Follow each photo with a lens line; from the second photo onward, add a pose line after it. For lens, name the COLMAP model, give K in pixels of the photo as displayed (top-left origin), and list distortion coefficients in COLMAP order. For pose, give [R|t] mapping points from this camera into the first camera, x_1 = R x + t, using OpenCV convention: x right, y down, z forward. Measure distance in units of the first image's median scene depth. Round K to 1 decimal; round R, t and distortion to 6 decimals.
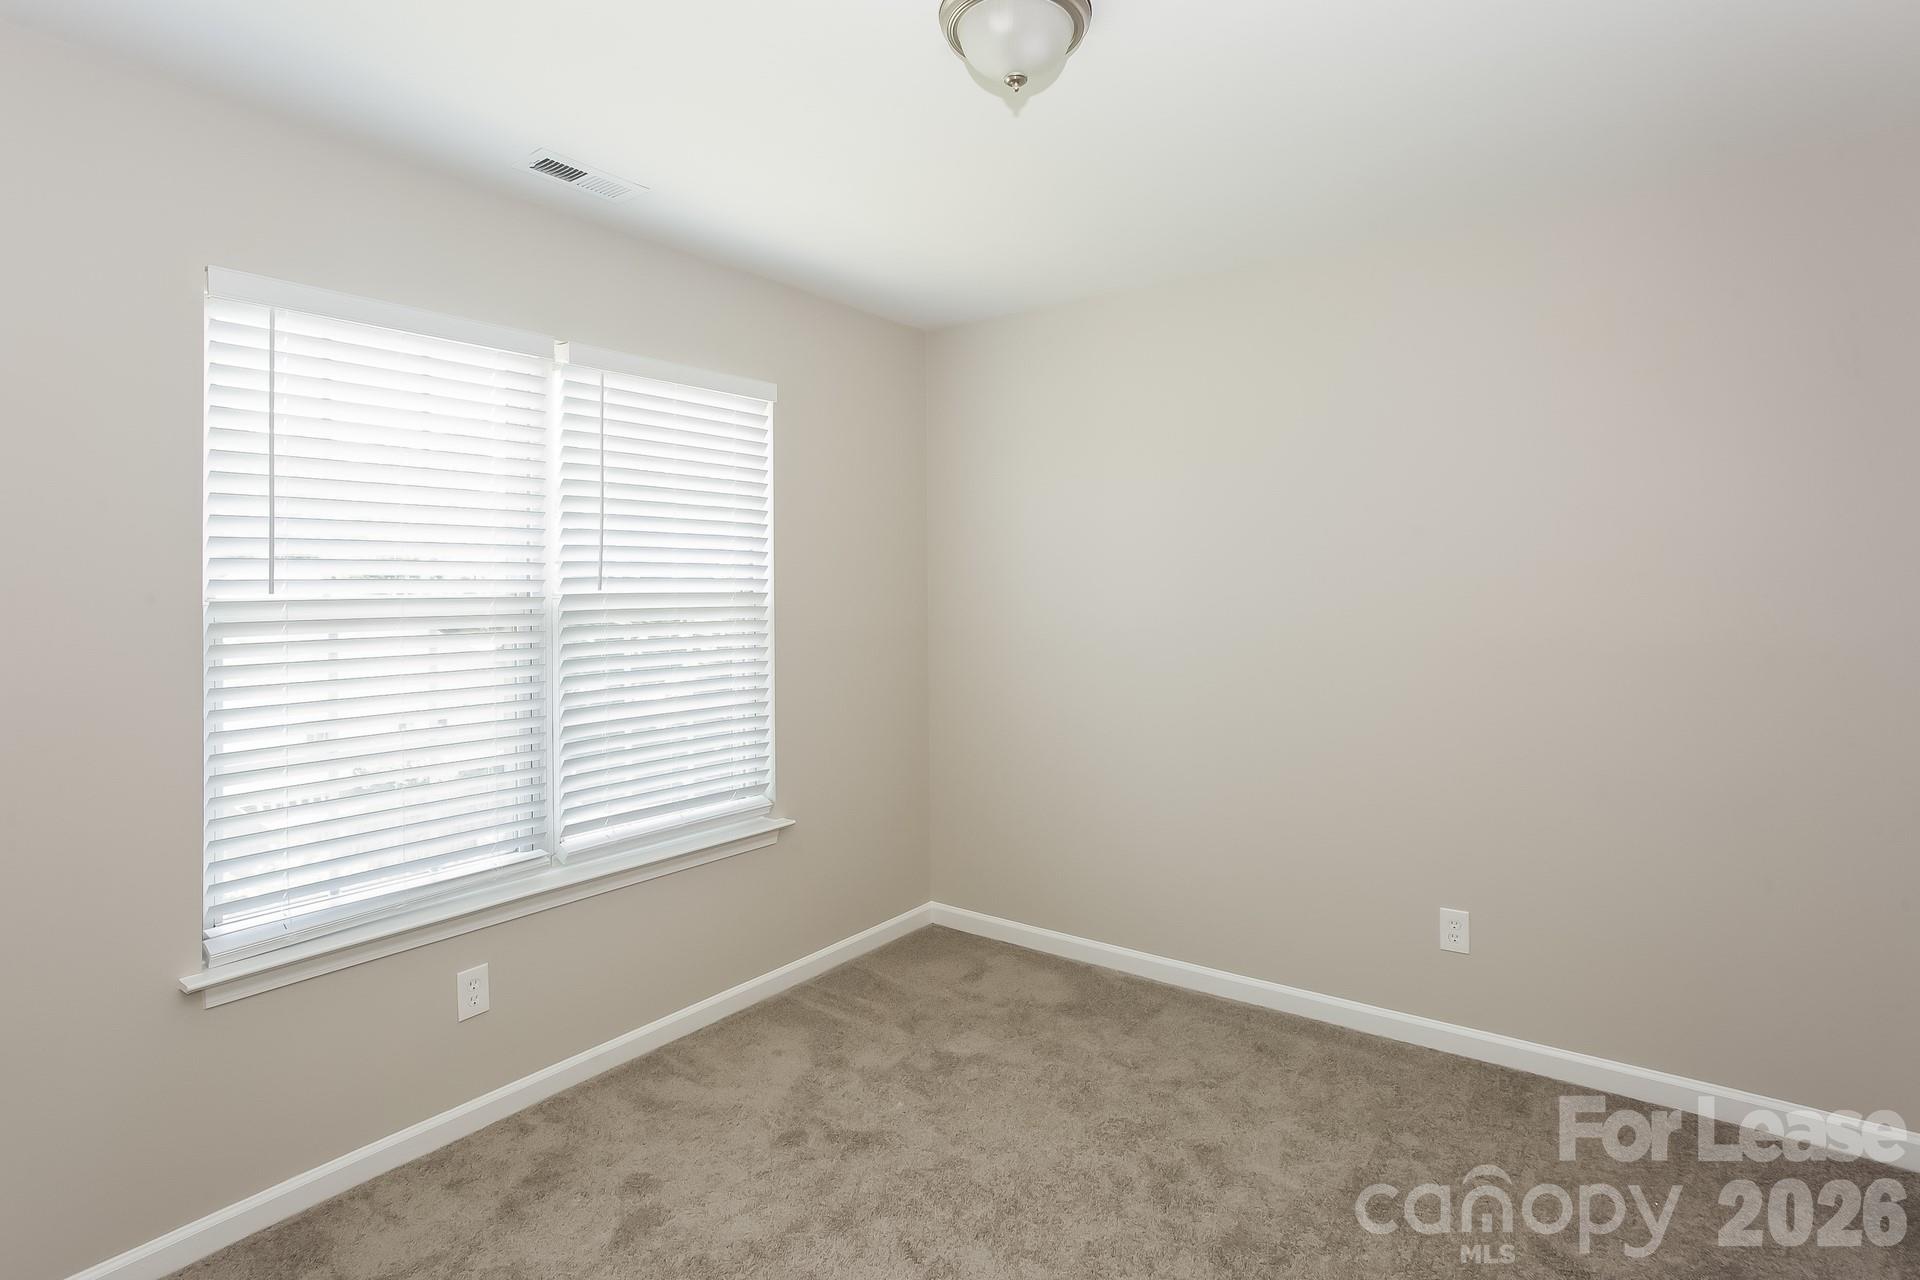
lens RADIAL K [[928.8, 0, 958.5], [0, 928.8, 624.3], [0, 0, 1]] dist [0.004678, 0.001066]
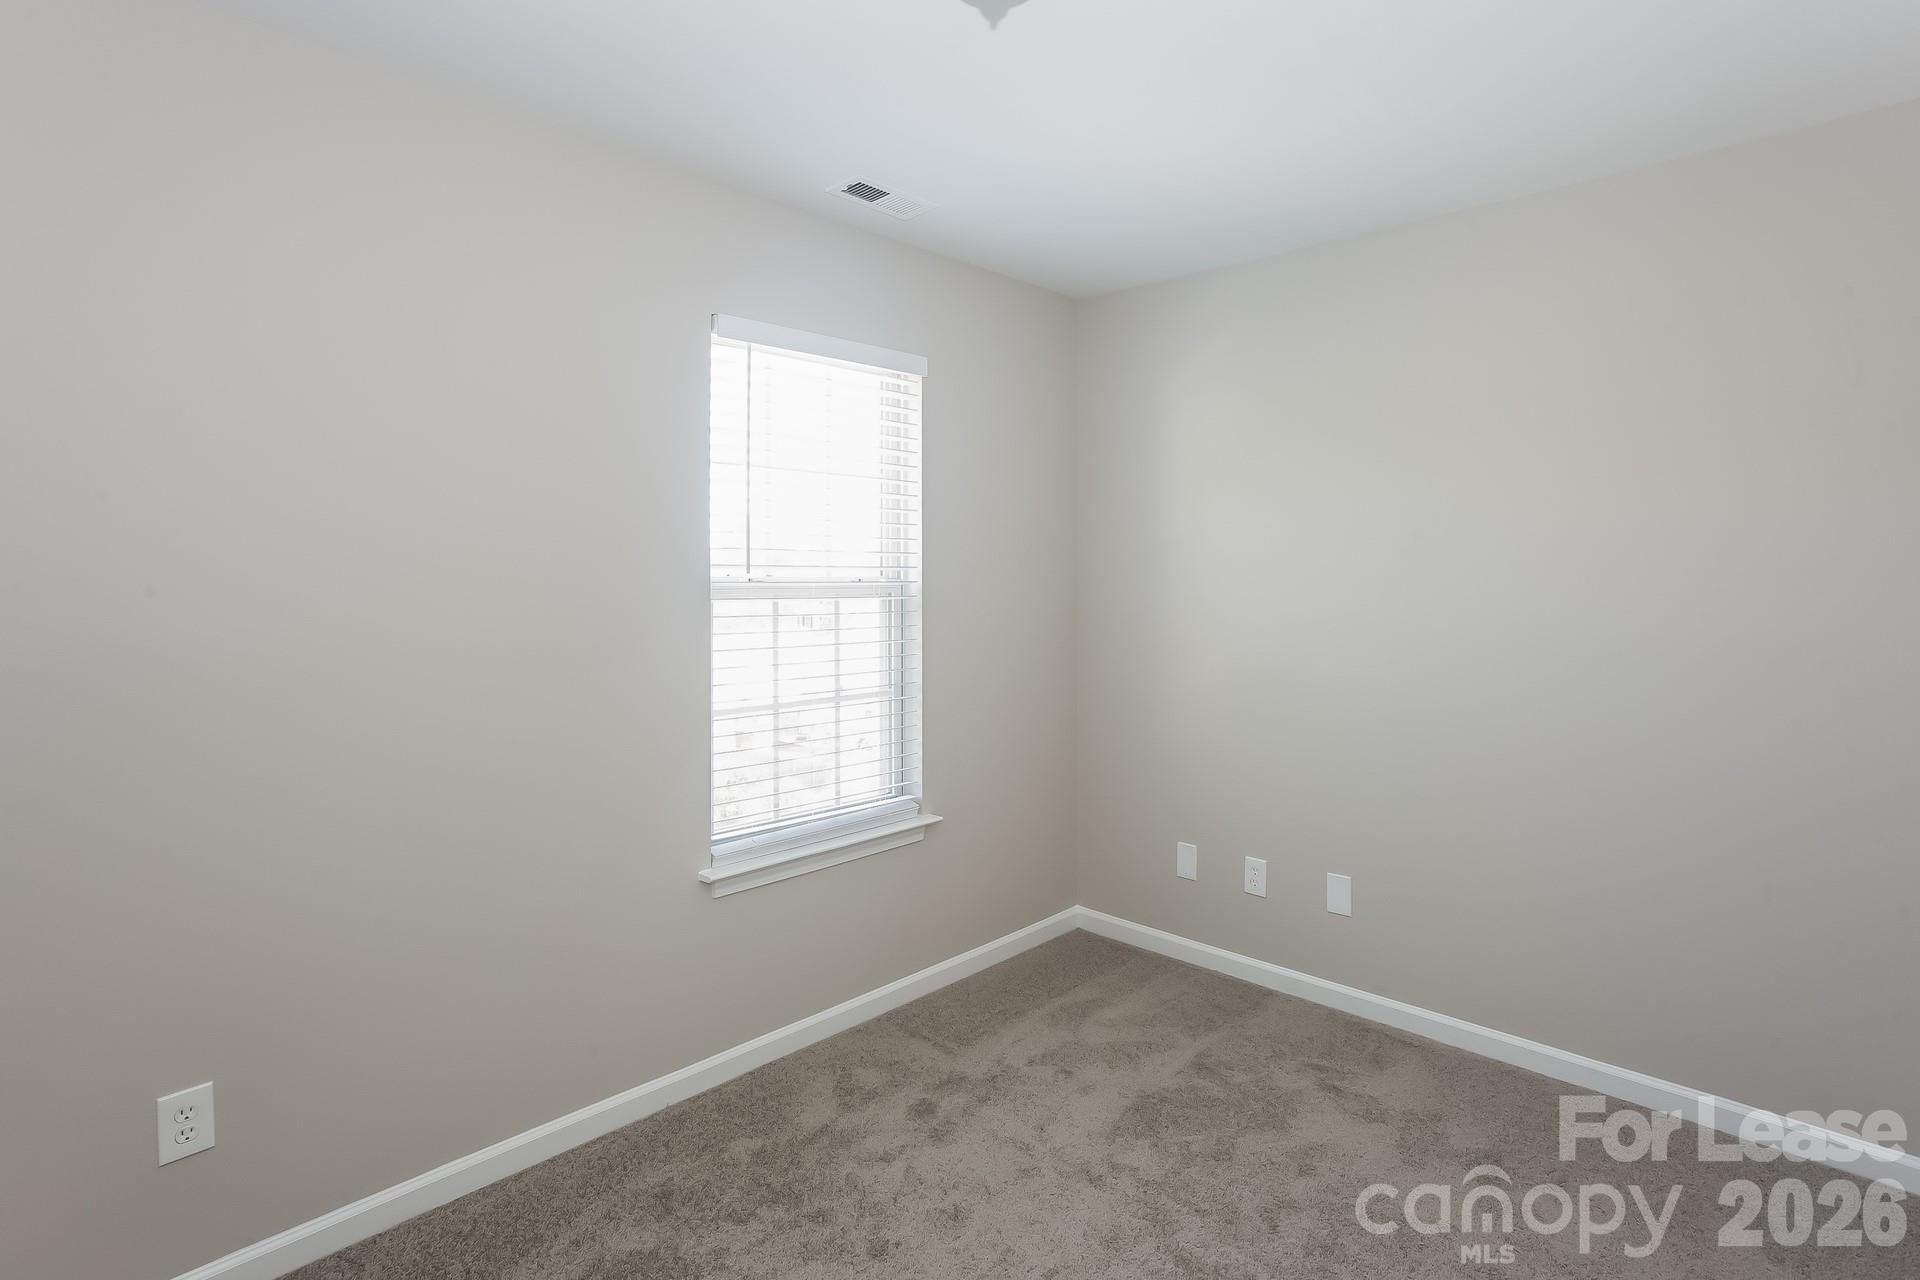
lens RADIAL K [[1291.6, 0, 960.3], [0, 1291.6, 646.4], [0, 0, 1]] dist [-0.023382, -0.000292]
pose [[0.997798, 0.025178, 0.061359, -0.250118], [-0.026236, 0.999519, 0.016507, 0.012507], [-0.060914, -0.018081, 0.997979, -0.333014]]
